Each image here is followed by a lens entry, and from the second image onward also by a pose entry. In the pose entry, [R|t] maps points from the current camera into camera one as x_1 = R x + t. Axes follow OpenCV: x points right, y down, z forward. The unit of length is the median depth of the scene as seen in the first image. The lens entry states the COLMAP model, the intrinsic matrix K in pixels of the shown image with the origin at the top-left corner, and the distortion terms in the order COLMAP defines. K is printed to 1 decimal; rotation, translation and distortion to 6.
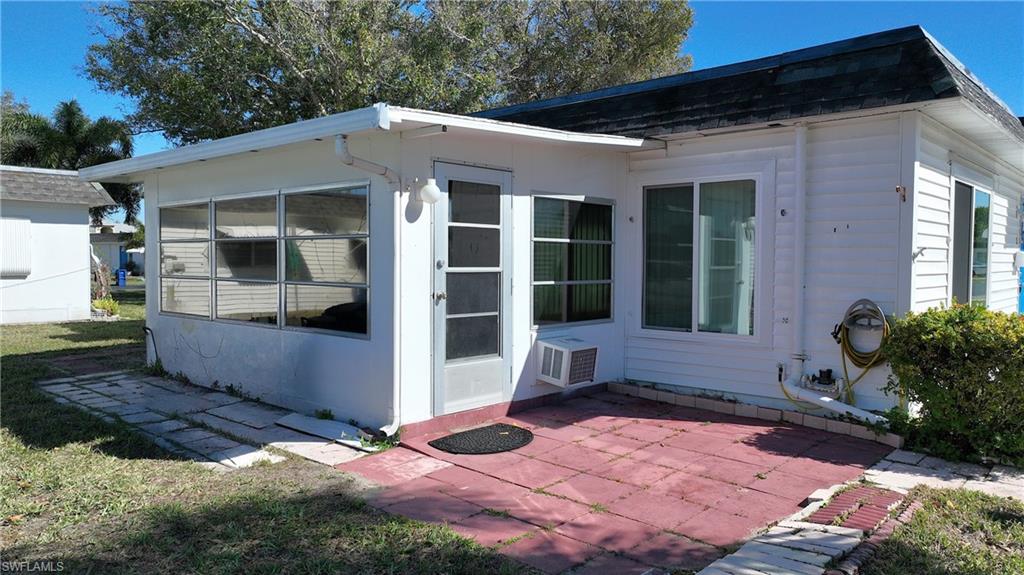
lens RADIAL K [[724.9, 0, 512.0], [0, 724.9, 287.5], [0, 0, 1]] dist [0.006486, 0.002196]
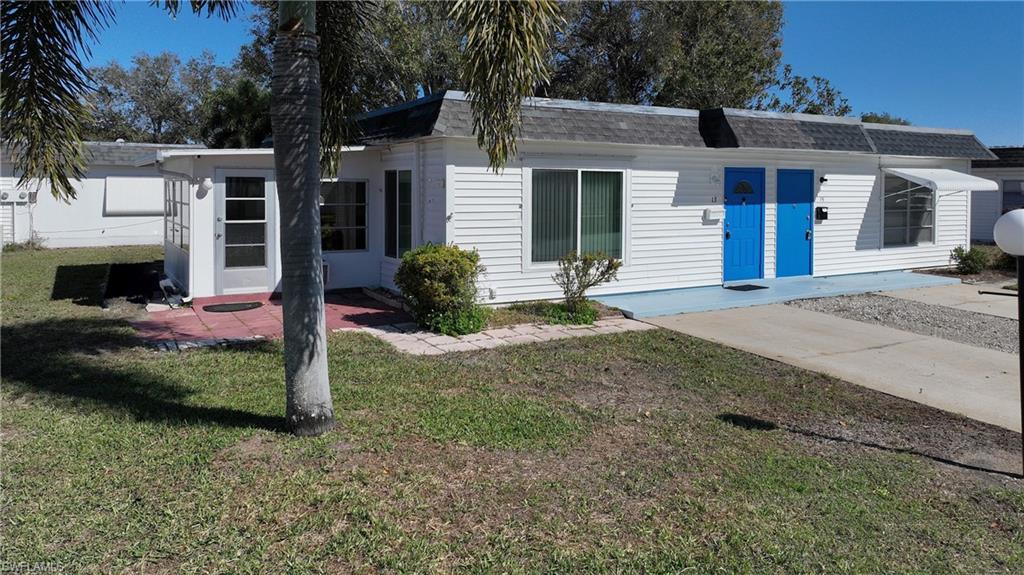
lens RADIAL K [[748.5, 0, 515.6], [0, 748.5, 201.7], [0, 0, 1]] dist [0.013402, 0.003133]
pose [[0.954165, 0.005915, -0.299223, 1.269266], [-0.012259, 0.999738, -0.019330, -0.049071], [0.299031, 0.022112, 0.953987, -0.715216]]
